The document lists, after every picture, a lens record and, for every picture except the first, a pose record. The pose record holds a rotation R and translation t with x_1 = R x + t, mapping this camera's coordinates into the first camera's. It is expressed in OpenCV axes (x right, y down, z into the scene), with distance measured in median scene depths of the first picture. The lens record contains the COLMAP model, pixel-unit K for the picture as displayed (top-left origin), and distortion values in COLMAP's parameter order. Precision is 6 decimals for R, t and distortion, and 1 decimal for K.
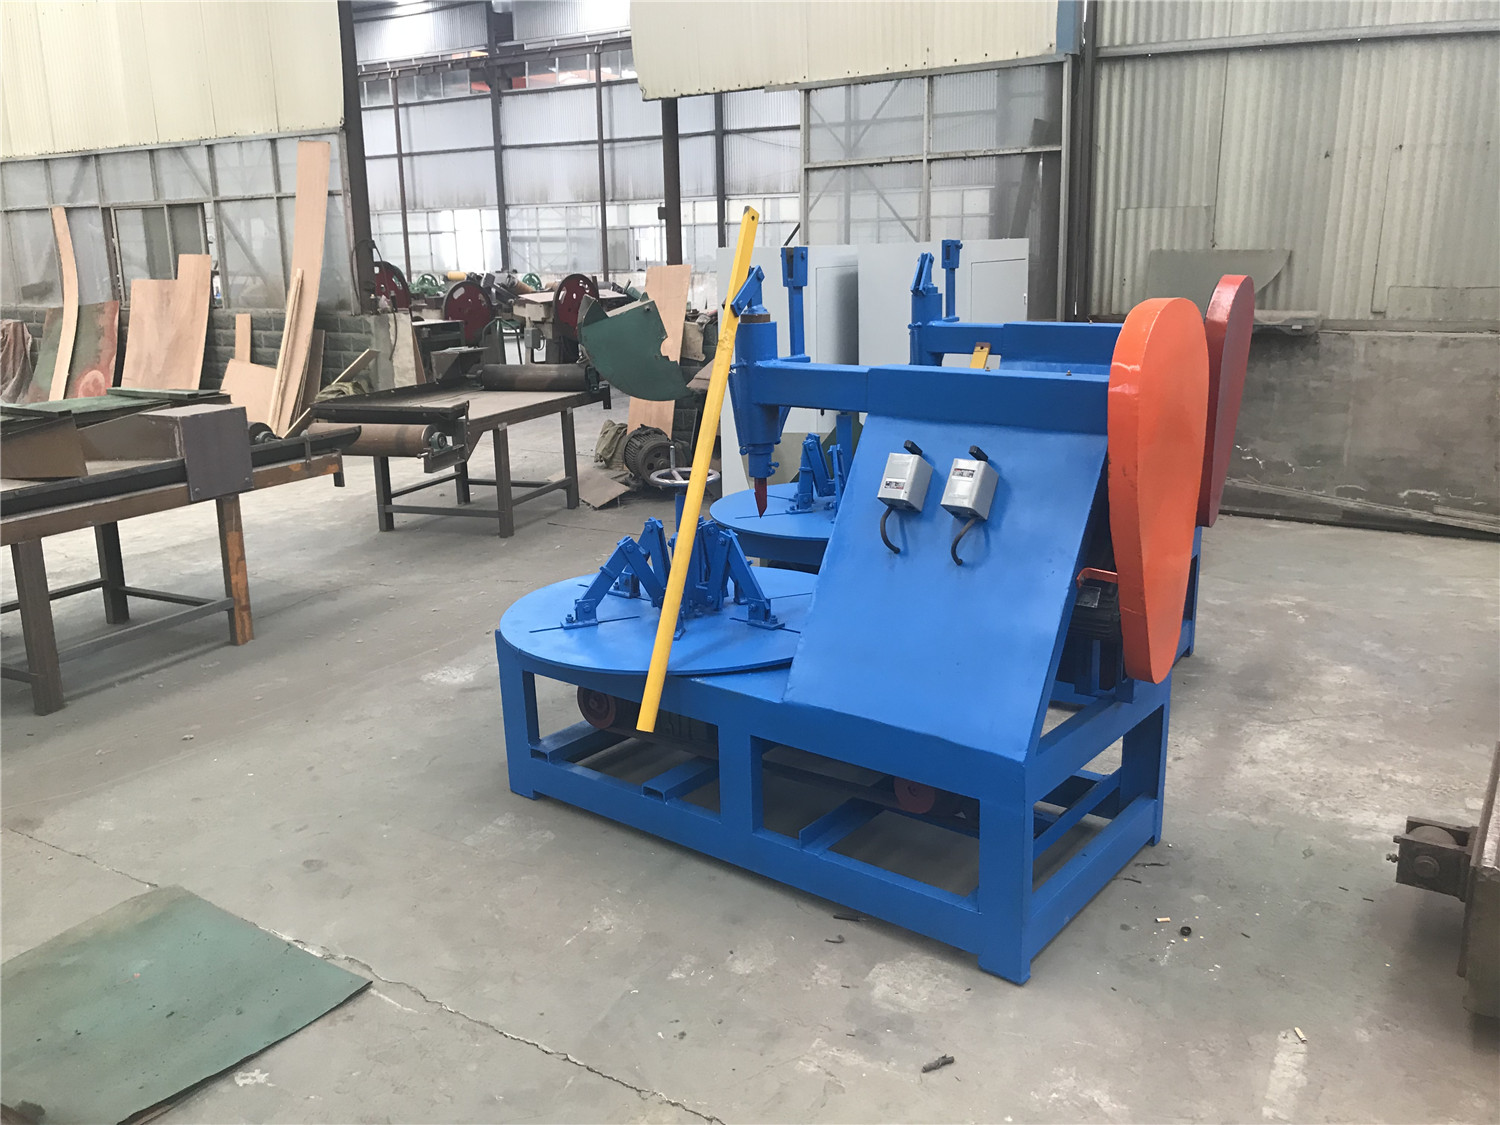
lens RADIAL K [[1232.9, 0, 741.8], [0, 1232.9, 548.3], [0, 0, 1]] dist [0.010734, -0.005914]
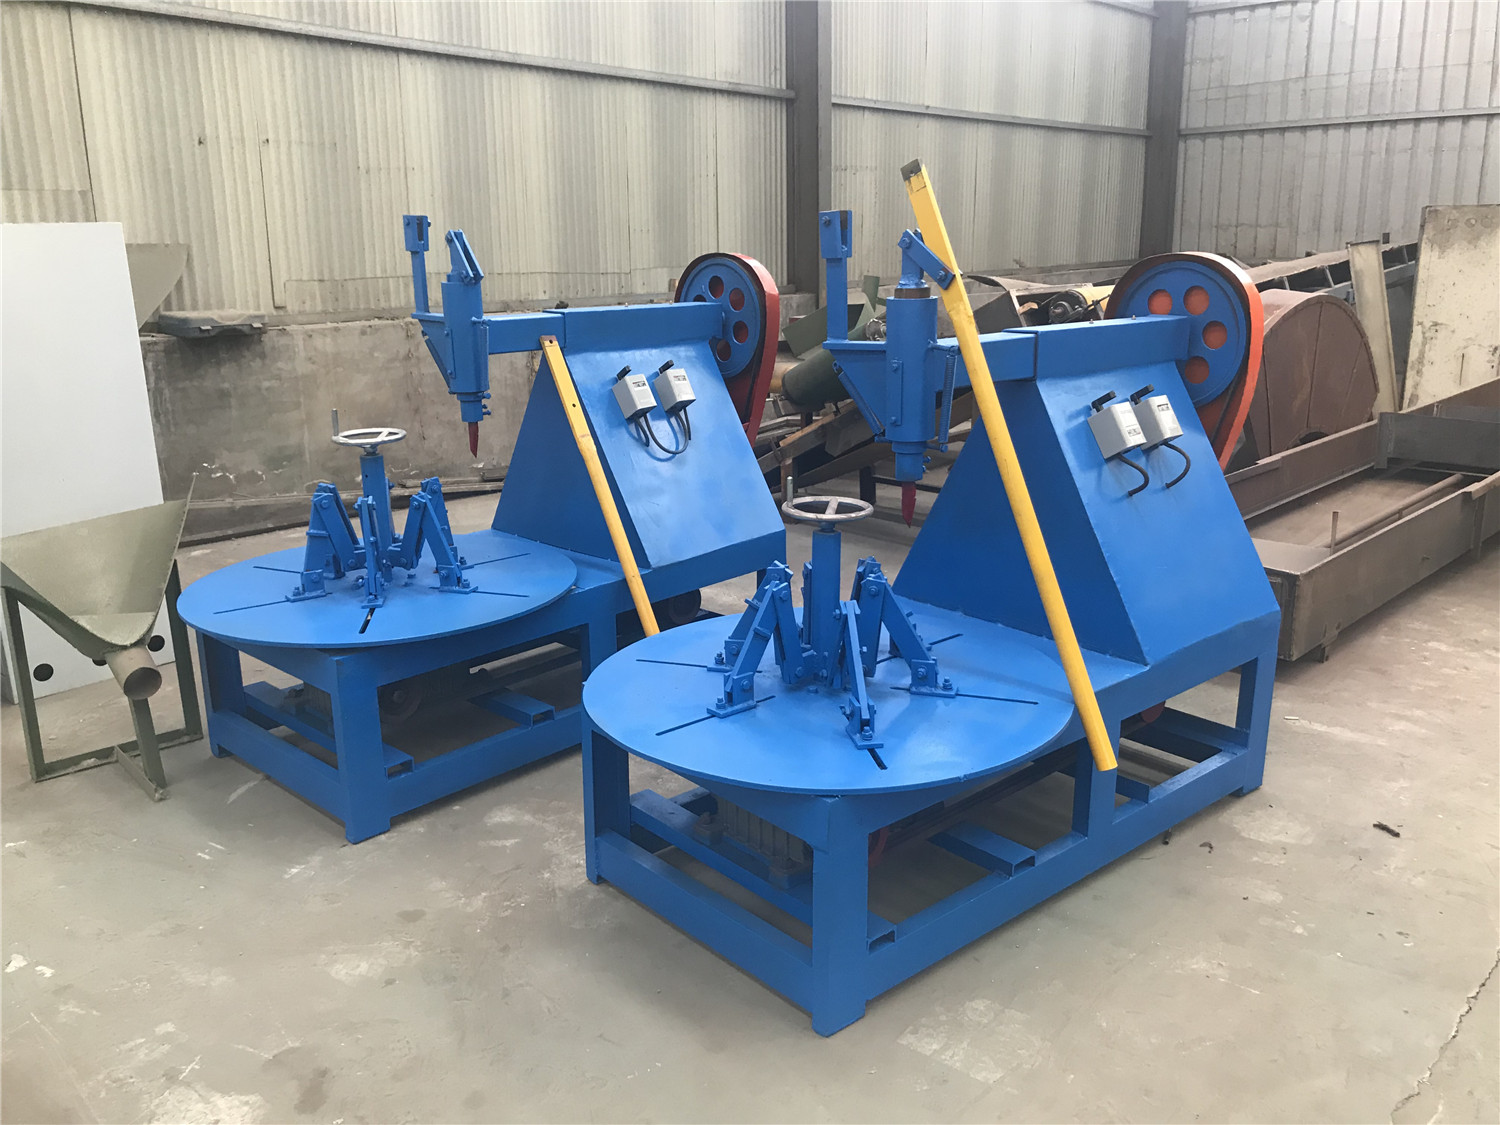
lens RADIAL K [[1232.9, 0, 751.0], [0, 1232.9, 551.9], [0, 0, 1]] dist [0.010734, -0.005914]
pose [[0.190856, -0.233265, 0.953500, -0.518614], [0.243706, 0.952203, 0.184167, -0.121390], [-0.950885, 0.197224, 0.238581, 0.570733]]
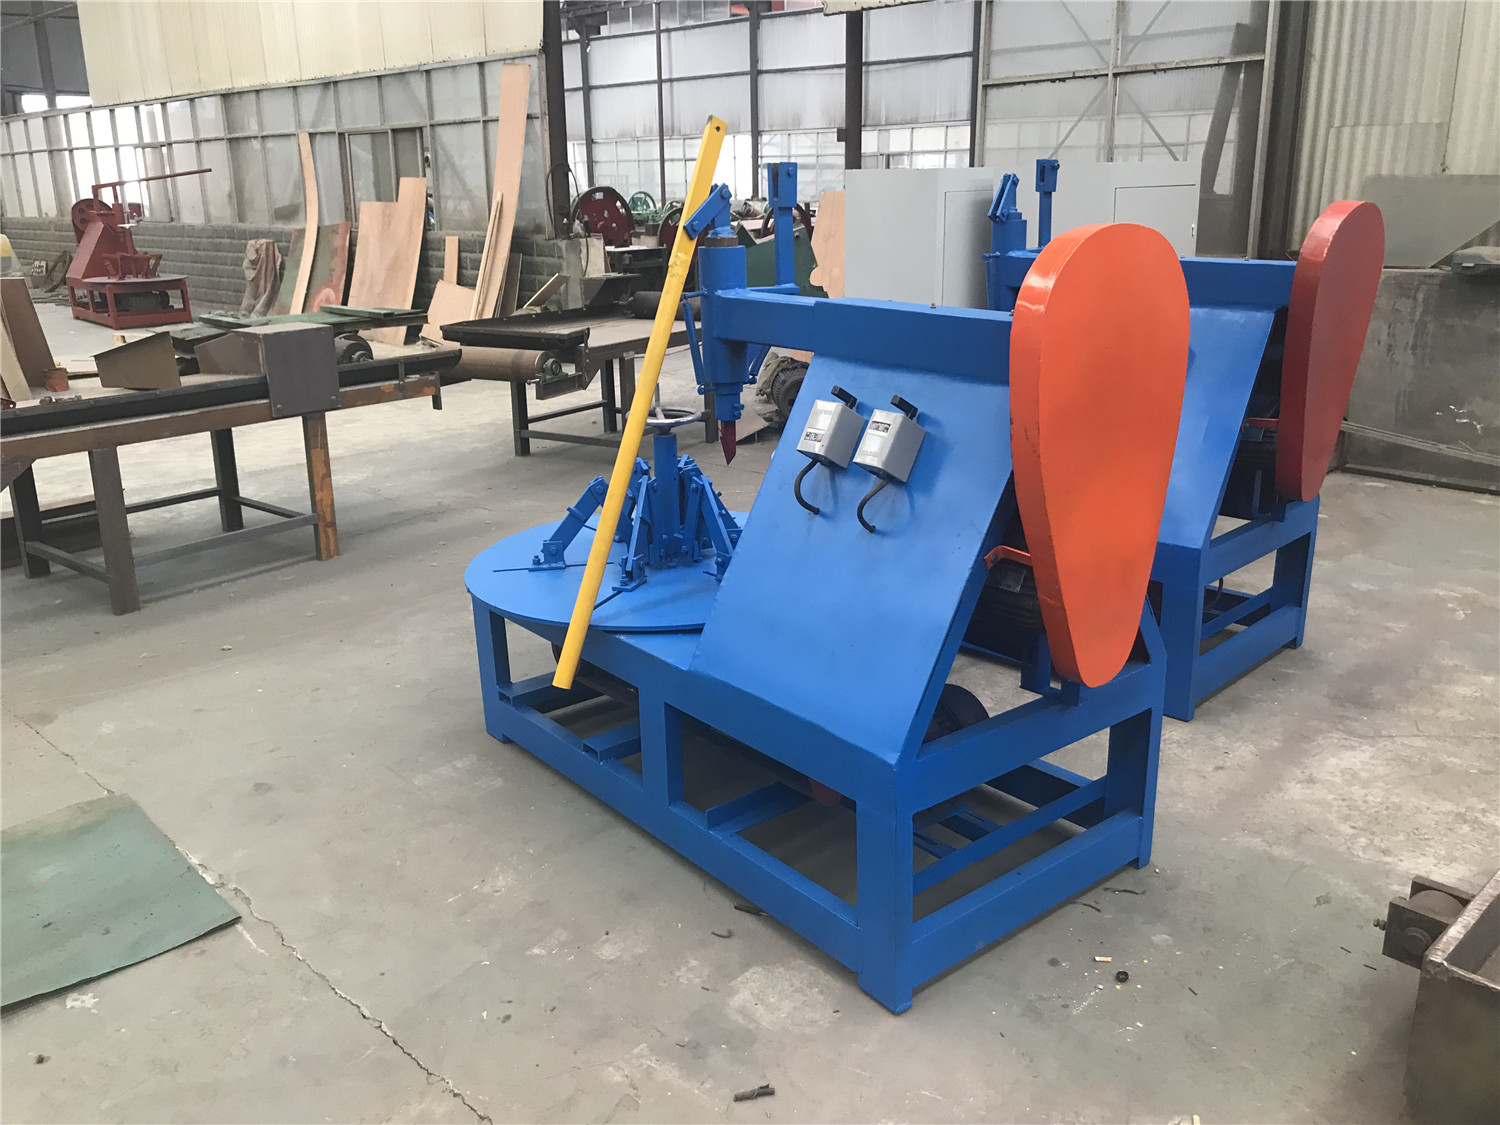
lens RADIAL K [[1232.9, 0, 750.8], [0, 1232.9, 548.2], [0, 0, 1]] dist [0.010734, -0.005914]
pose [[0.977188, 0.065603, -0.201988, 0.139048], [-0.054700, 0.996752, 0.059105, -0.011214], [0.205209, -0.046708, 0.977603, 0.067942]]
